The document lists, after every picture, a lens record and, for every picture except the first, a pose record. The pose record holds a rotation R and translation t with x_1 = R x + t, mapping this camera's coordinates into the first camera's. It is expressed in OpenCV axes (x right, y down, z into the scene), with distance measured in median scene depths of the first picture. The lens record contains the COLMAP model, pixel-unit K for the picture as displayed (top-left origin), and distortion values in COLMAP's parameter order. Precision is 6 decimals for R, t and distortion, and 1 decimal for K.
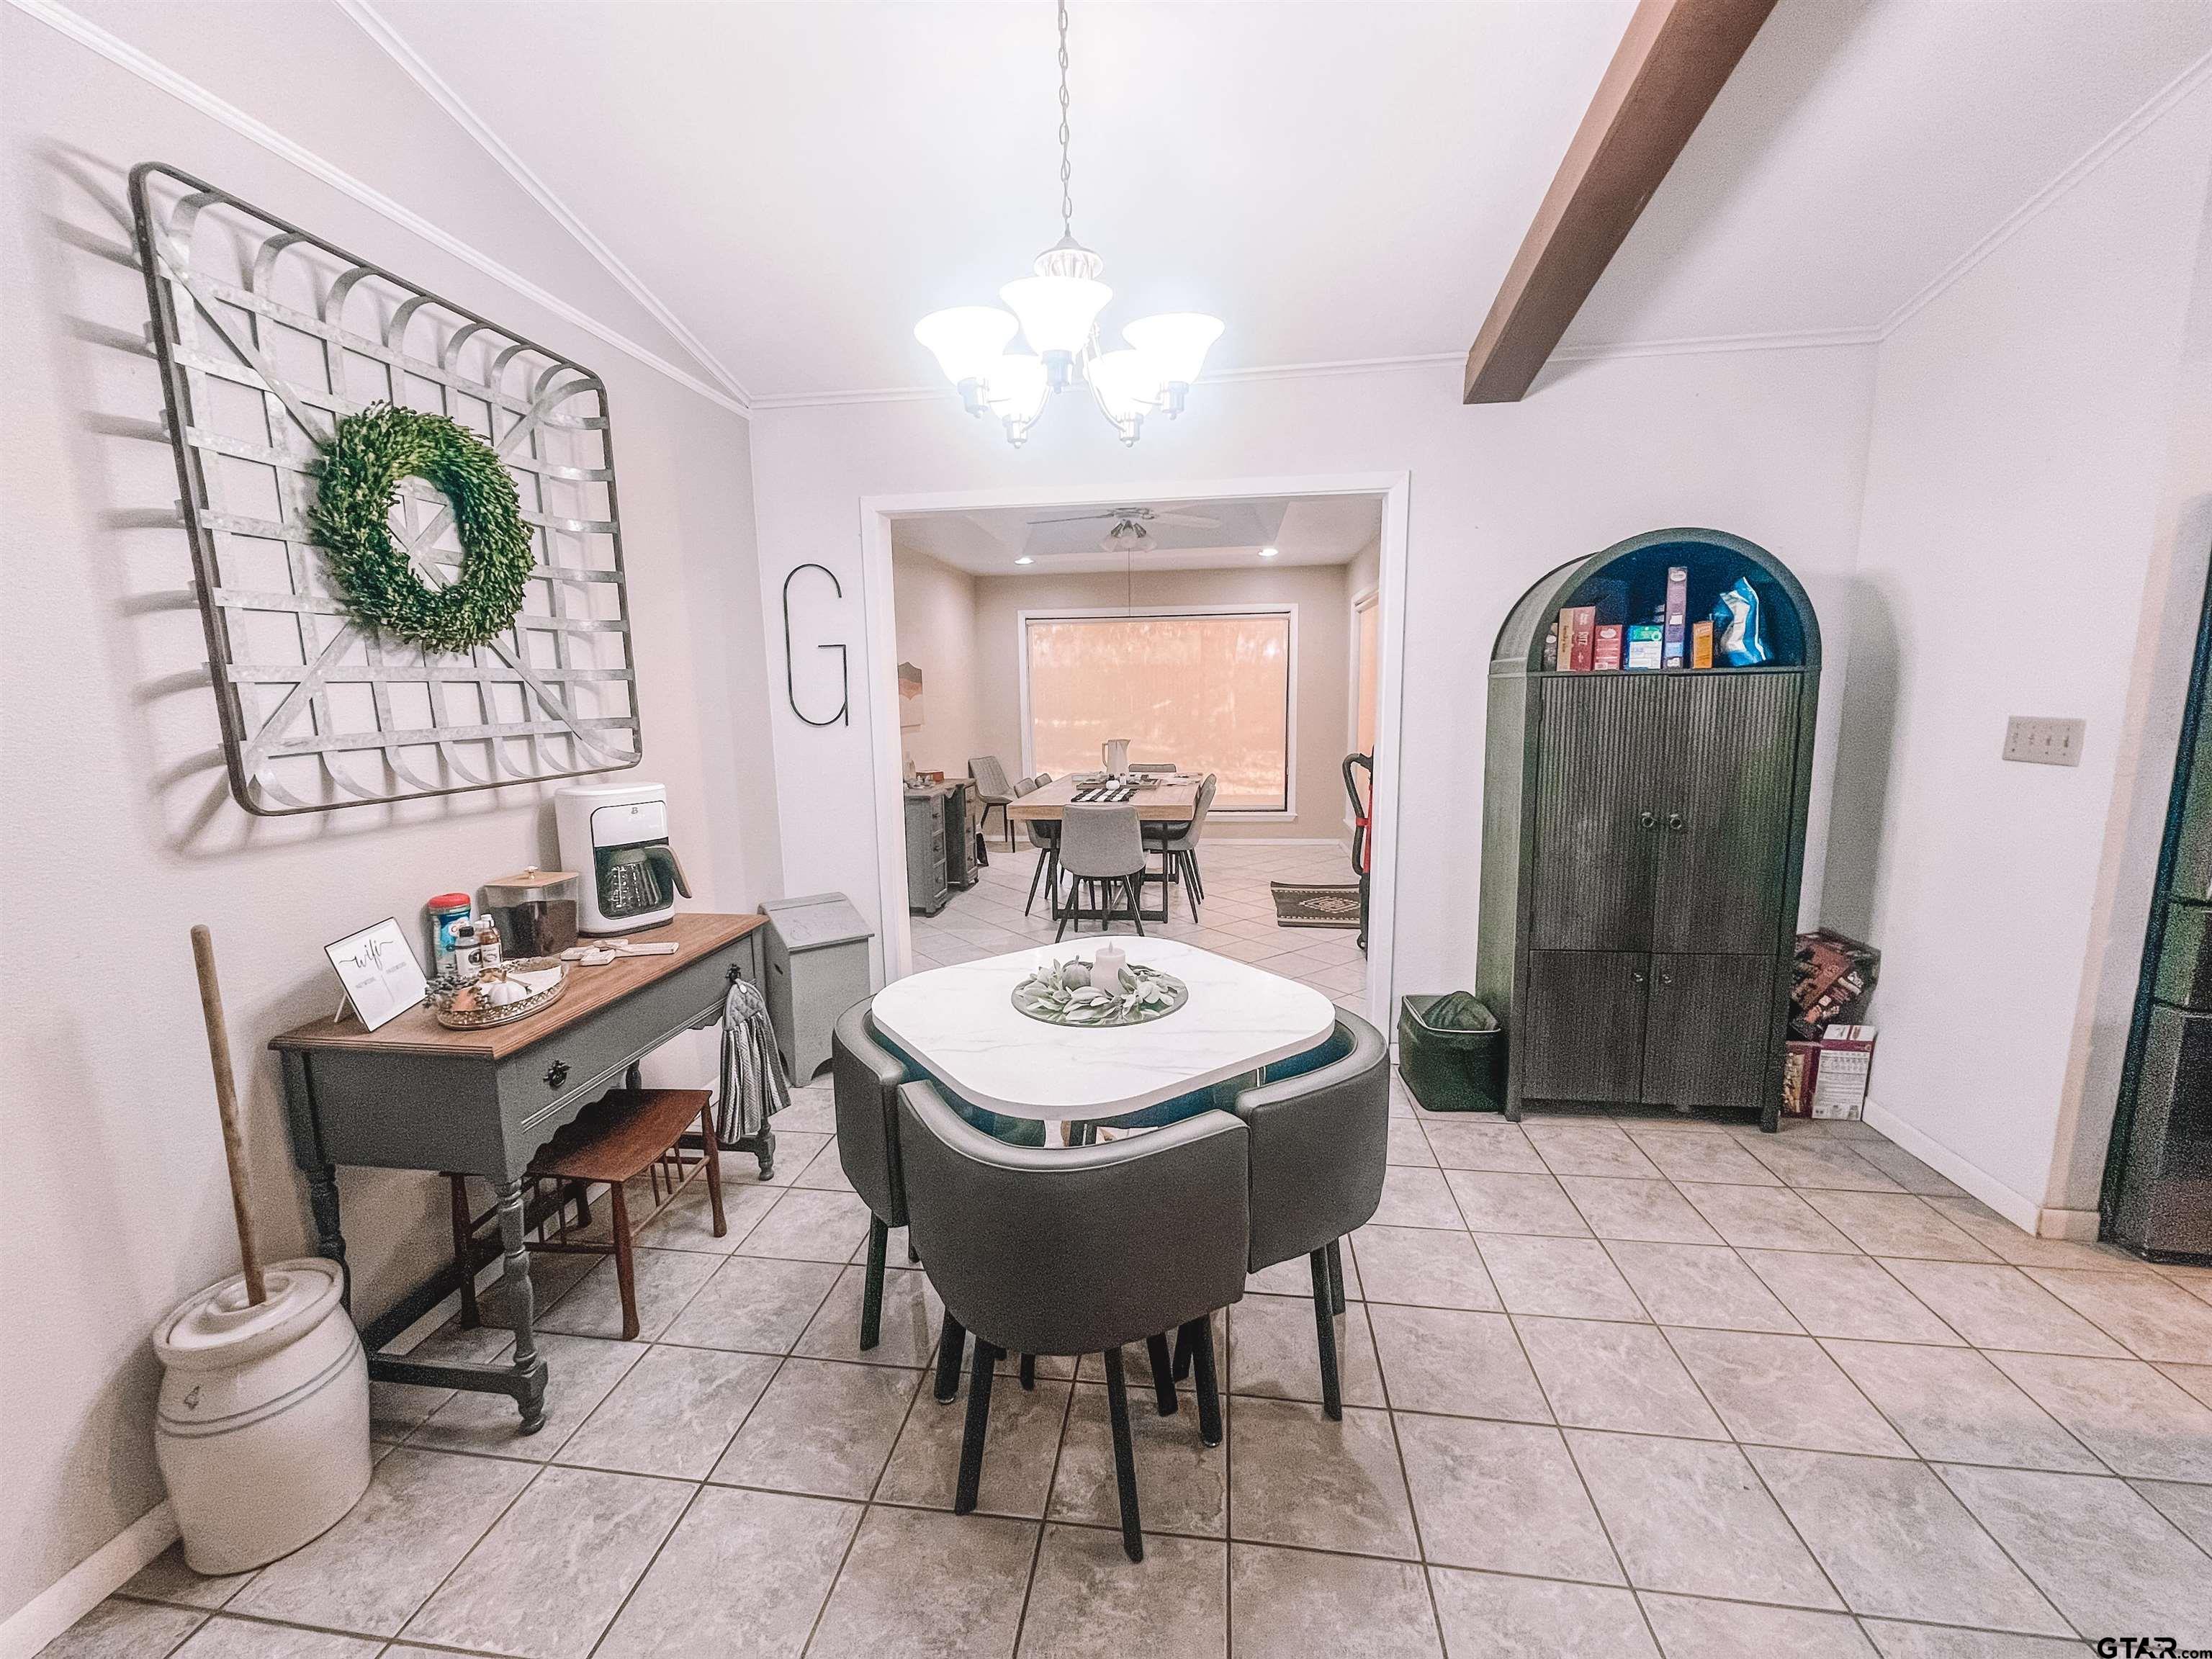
lens RADIAL K [[888.5, 0, 1101.6], [0, 888.5, 825.1], [0, 0, 1]] dist [-0.005360, -0.000262]
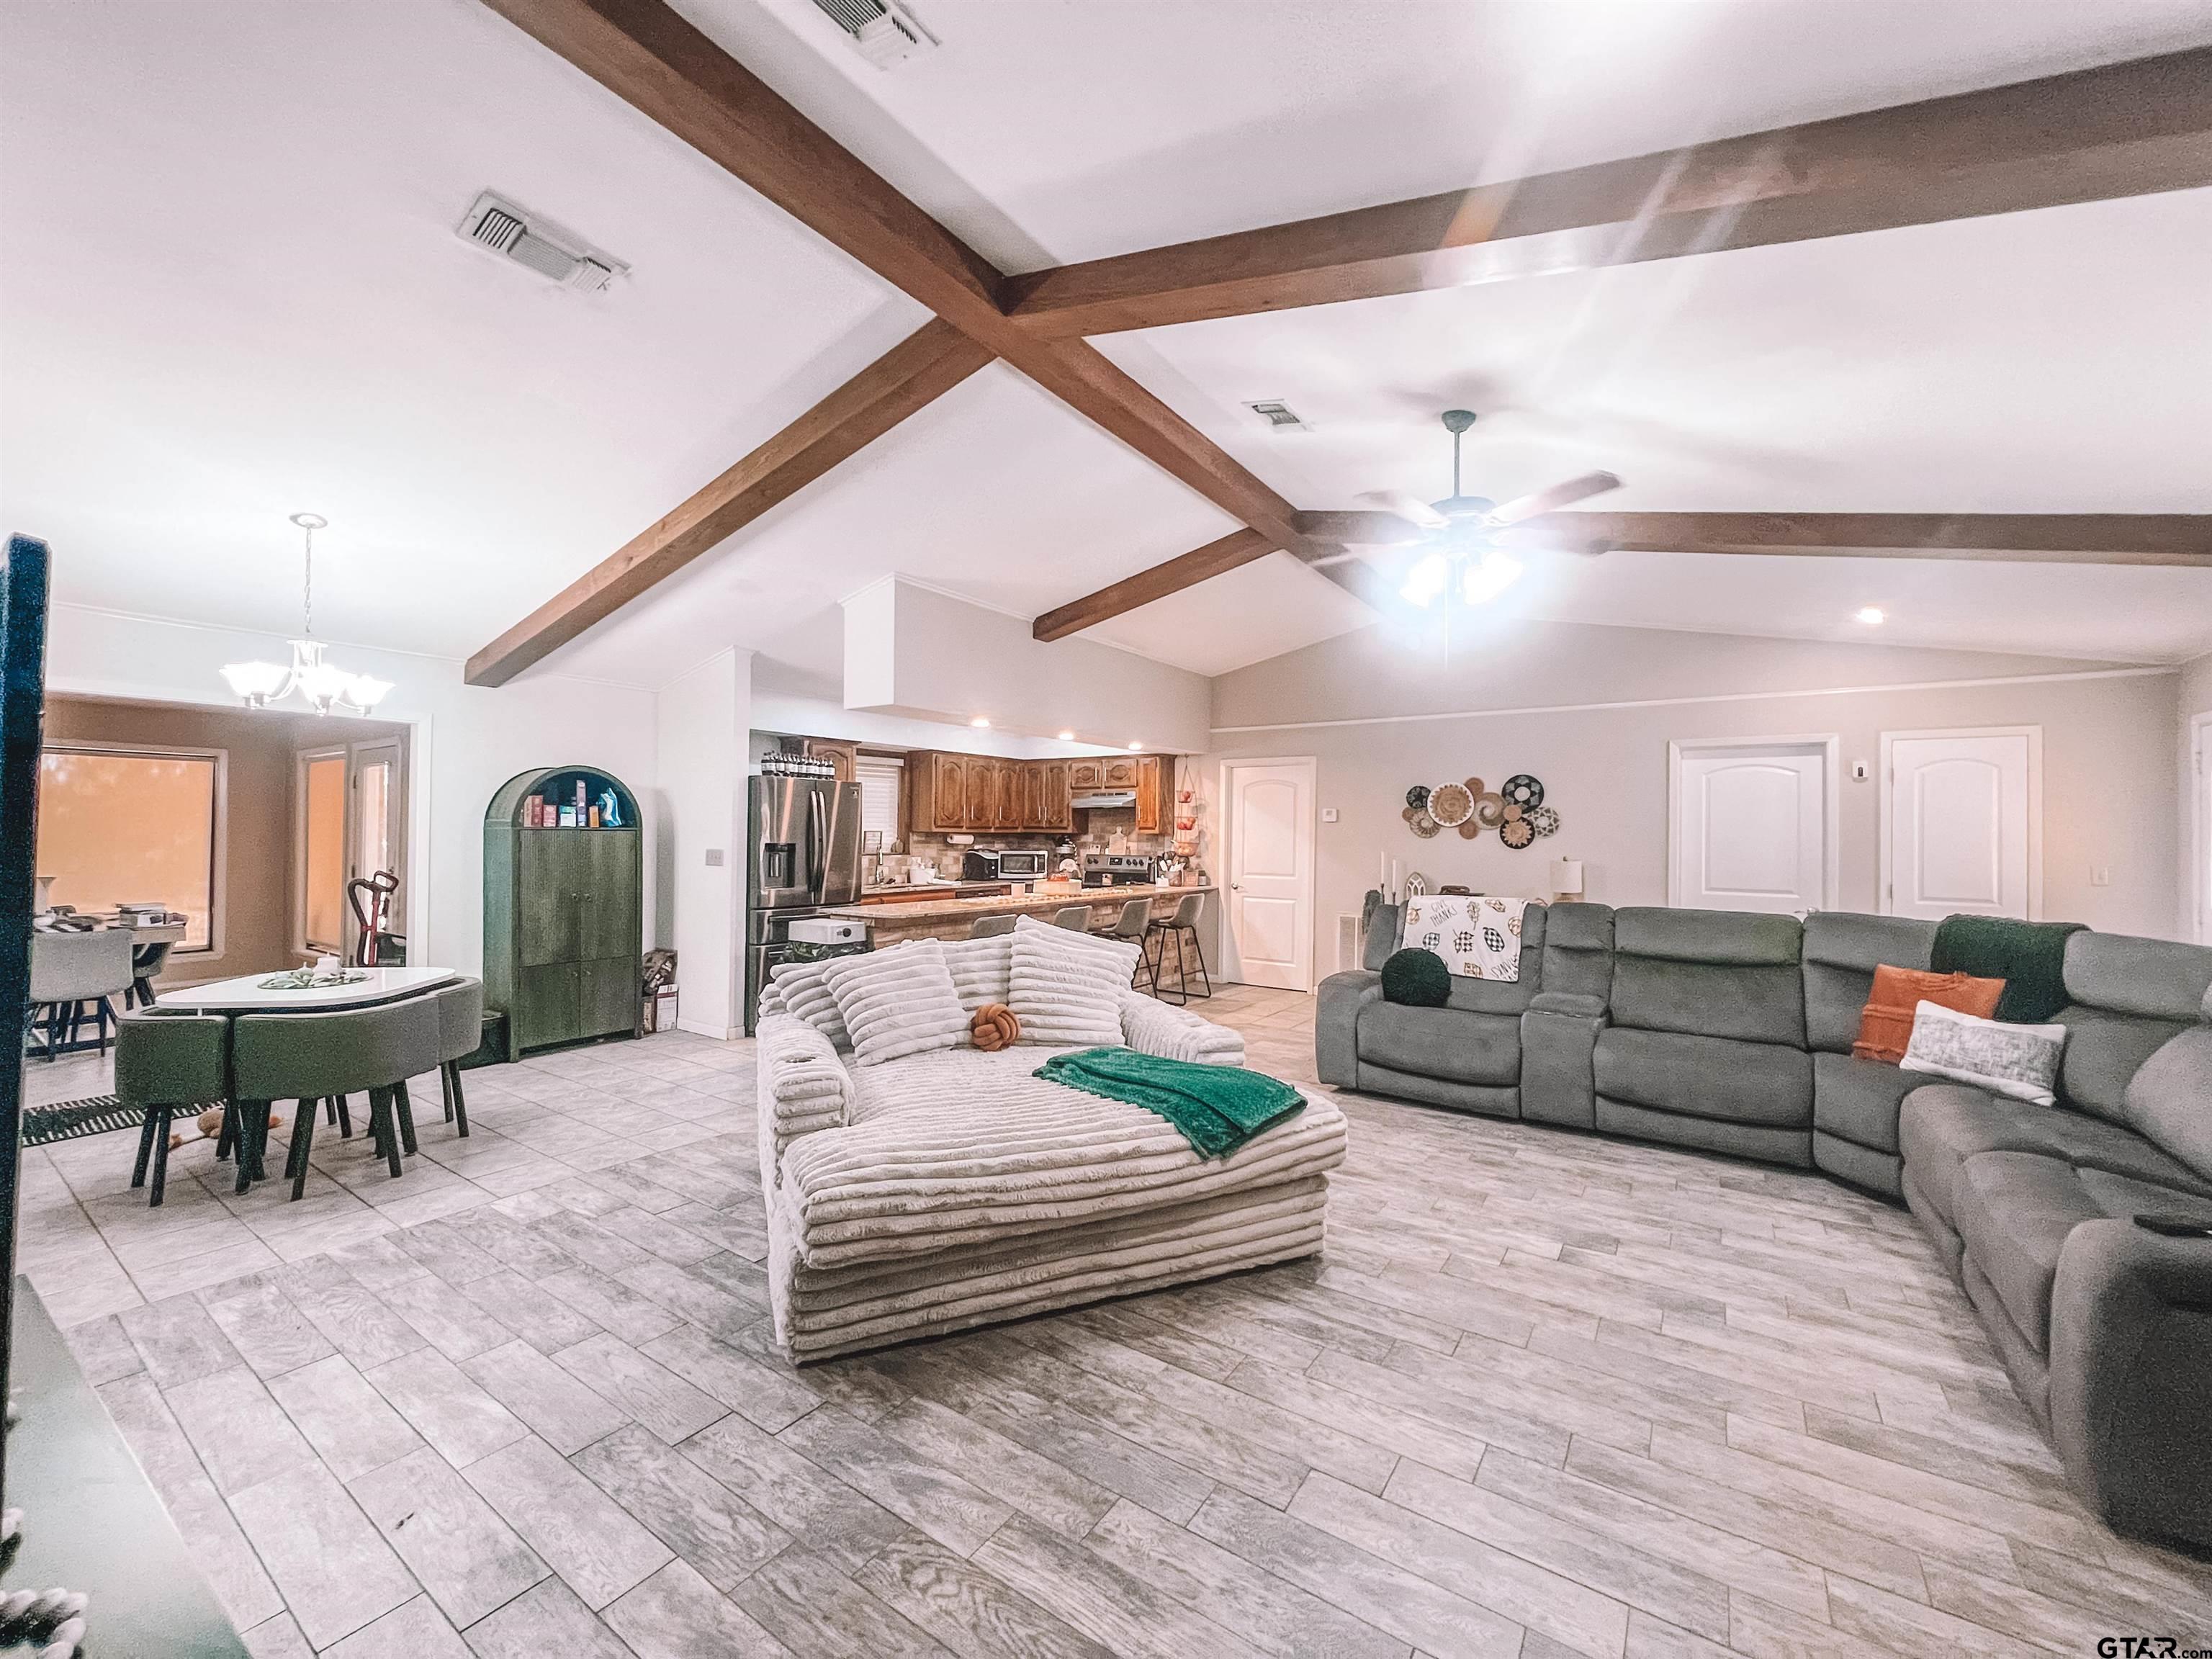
lens RADIAL K [[888.5, 0, 1101.6], [0, 888.5, 825.1], [0, 0, 1]] dist [-0.005360, -0.000262]
pose [[0.449919, 0.030461, 0.892550, -0.697676], [0.118478, 0.988549, -0.093460, 0.166880], [-0.885176, 0.147797, 0.441158, -1.050751]]
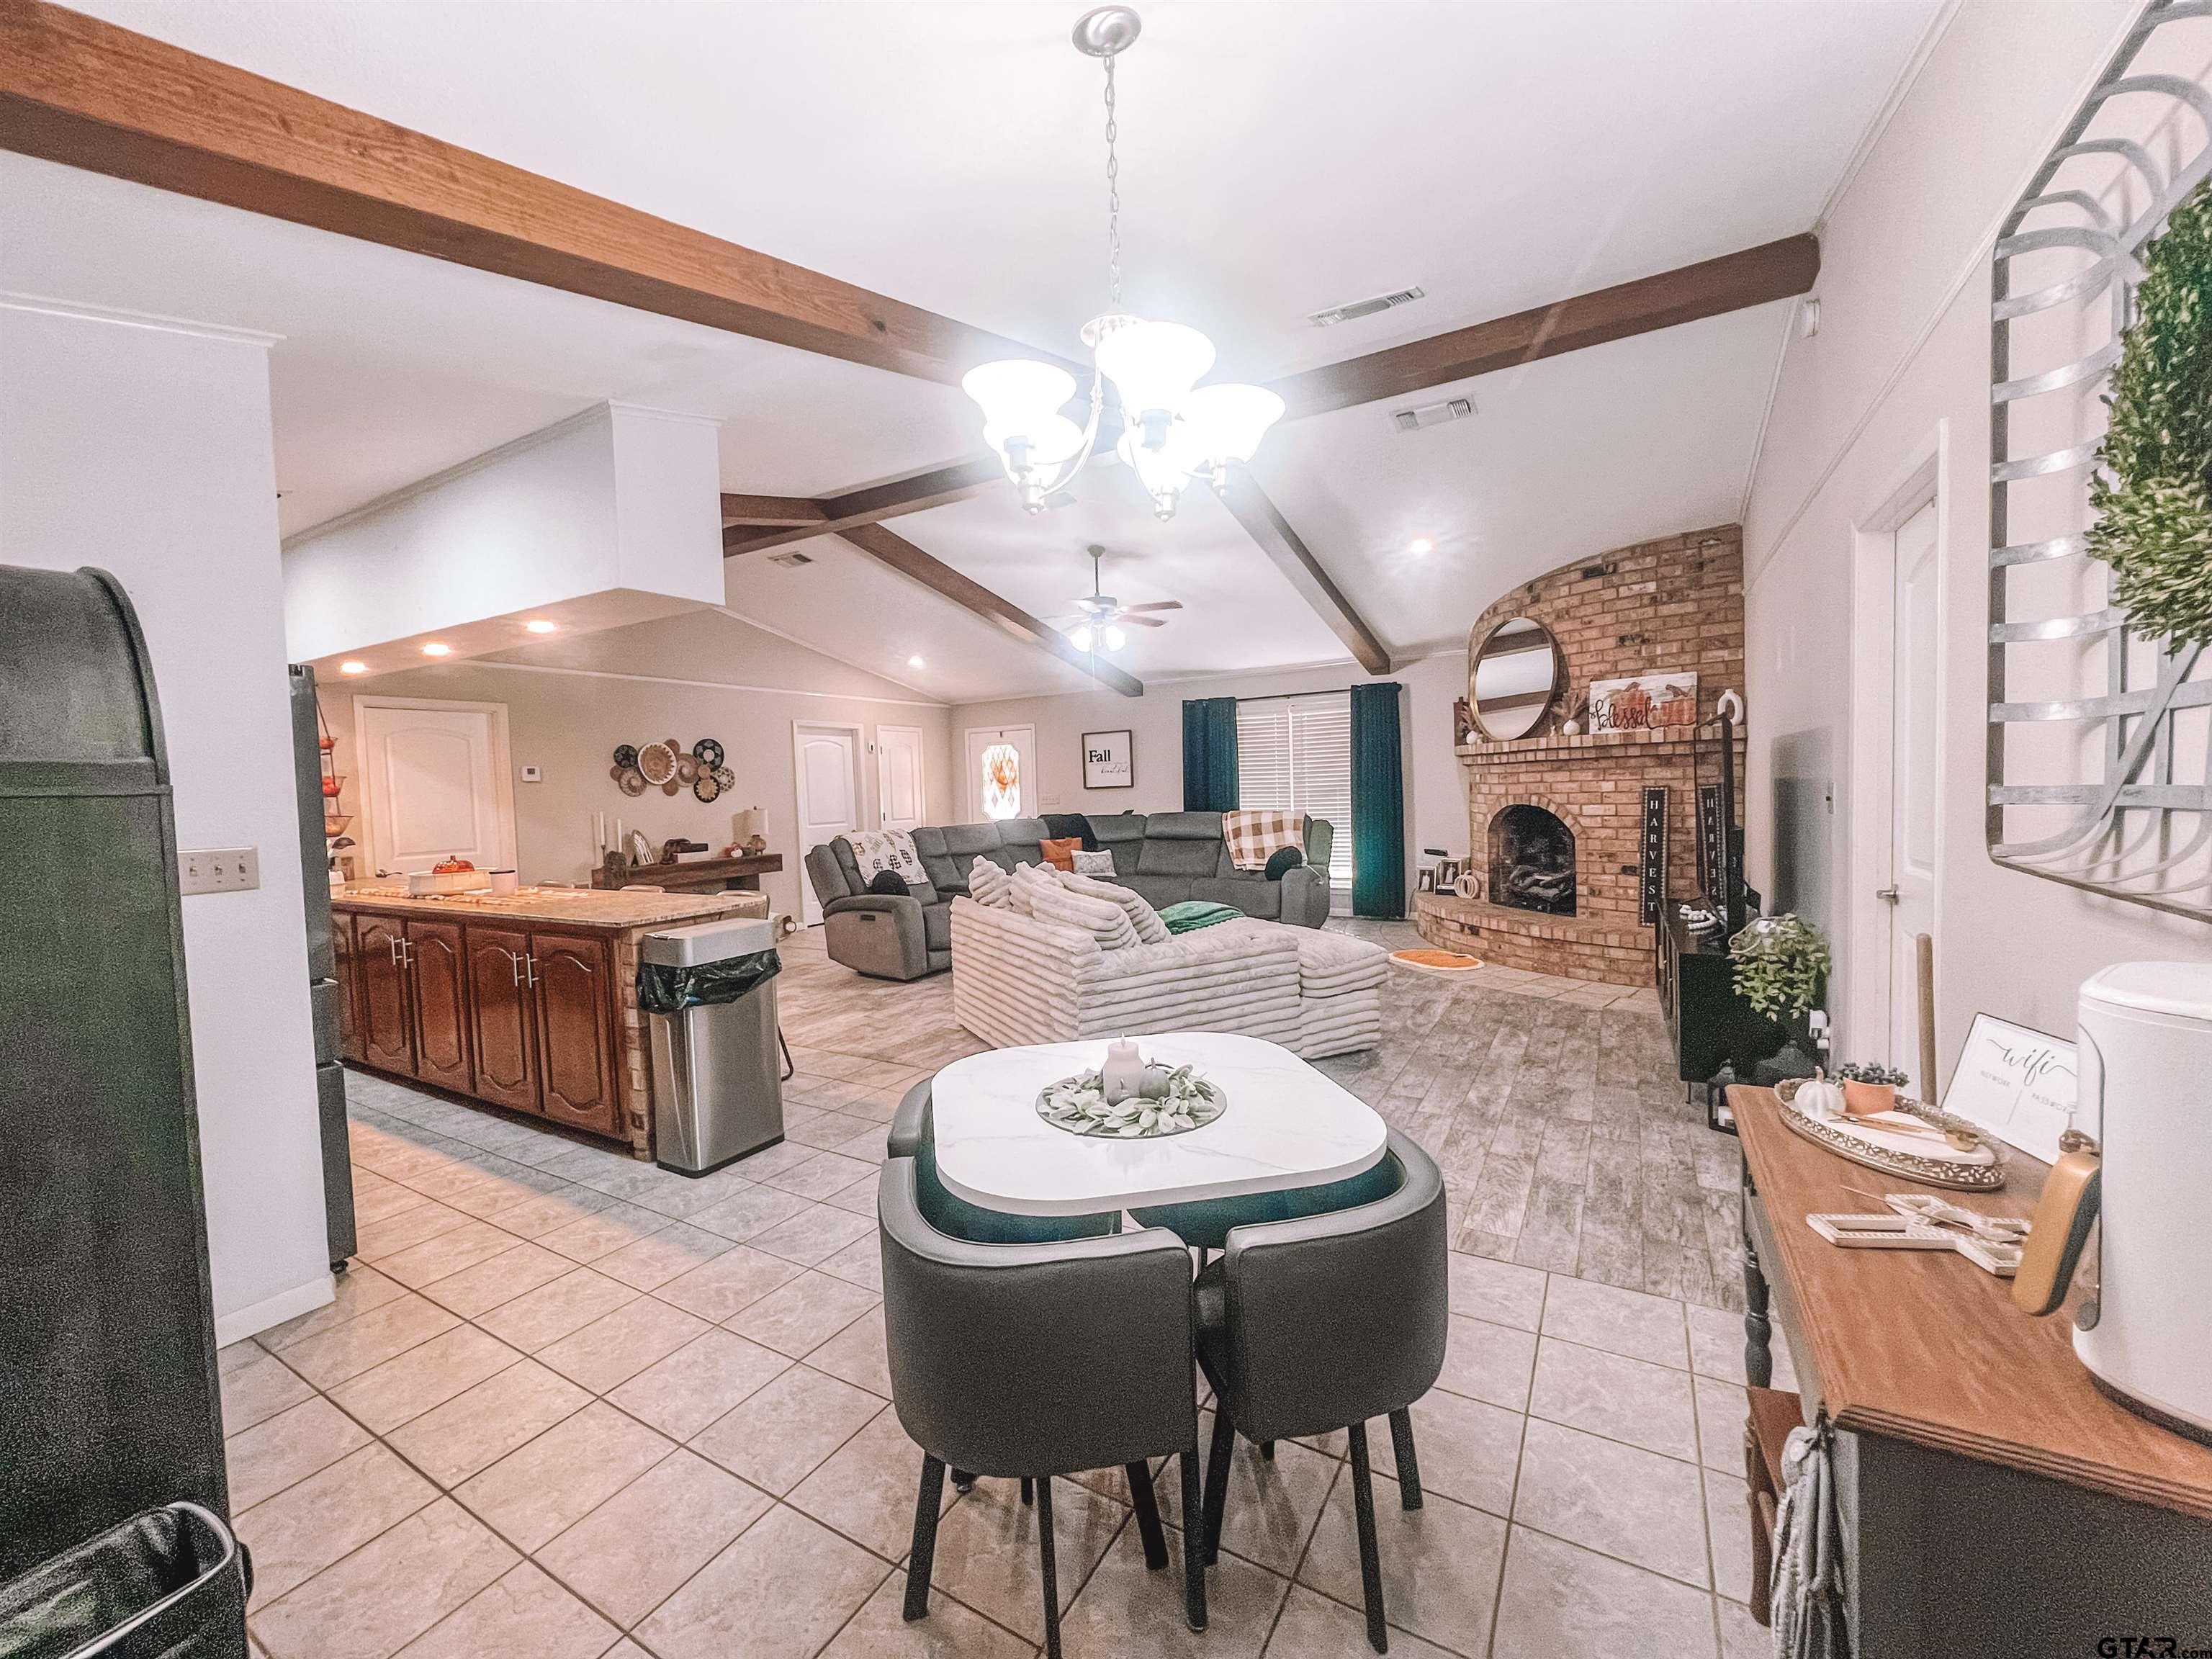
lens RADIAL K [[888.5, 0, 1101.6], [0, 888.5, 825.1], [0, 0, 1]] dist [-0.005360, -0.000262]
pose [[-0.921199, 0.028851, 0.388021, -0.242330], [0.105936, 0.978171, 0.178773, -0.178549], [-0.374393, 0.205791, -0.904146, 1.223653]]
